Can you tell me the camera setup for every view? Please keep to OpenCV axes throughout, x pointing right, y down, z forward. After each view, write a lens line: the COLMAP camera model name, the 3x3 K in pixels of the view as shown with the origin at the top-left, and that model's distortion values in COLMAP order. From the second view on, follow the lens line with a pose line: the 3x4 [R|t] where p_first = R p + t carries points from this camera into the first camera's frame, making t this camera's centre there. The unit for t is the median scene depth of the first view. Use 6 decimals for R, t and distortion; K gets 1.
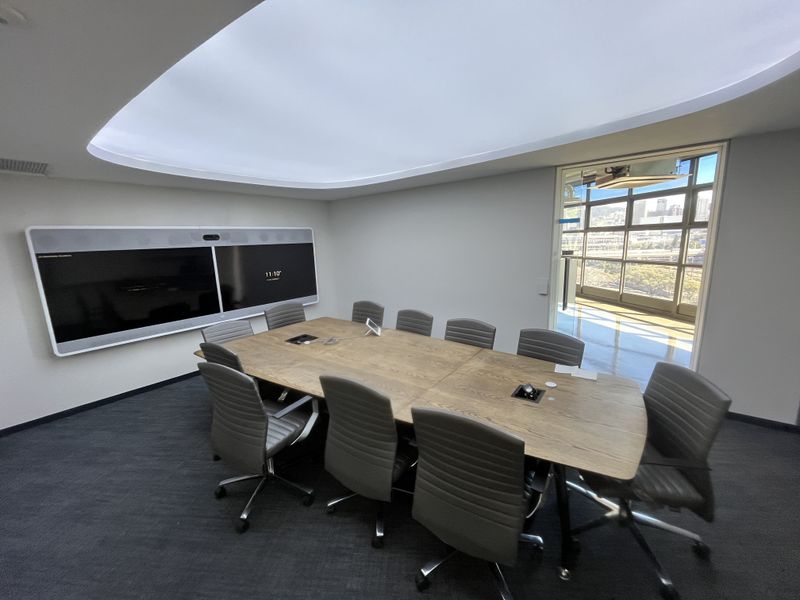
lens RADIAL K [[323.5, 0, 398.3], [0, 323.5, 299.7], [0, 0, 1]] dist [-0.000893, -0.000059]
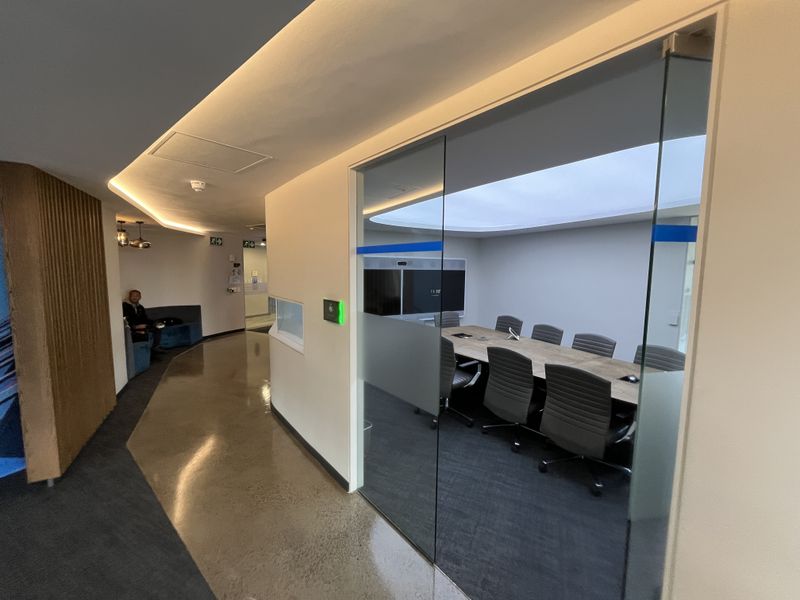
lens RADIAL K [[323.5, 0, 396.4], [0, 323.5, 294.6], [0, 0, 1]] dist [-0.000893, -0.000059]
pose [[0.922515, 0.077301, -0.378141, -0.038879], [-0.114942, 0.990307, -0.077972, 0.102363], [0.368449, 0.115394, 0.922459, -0.555157]]
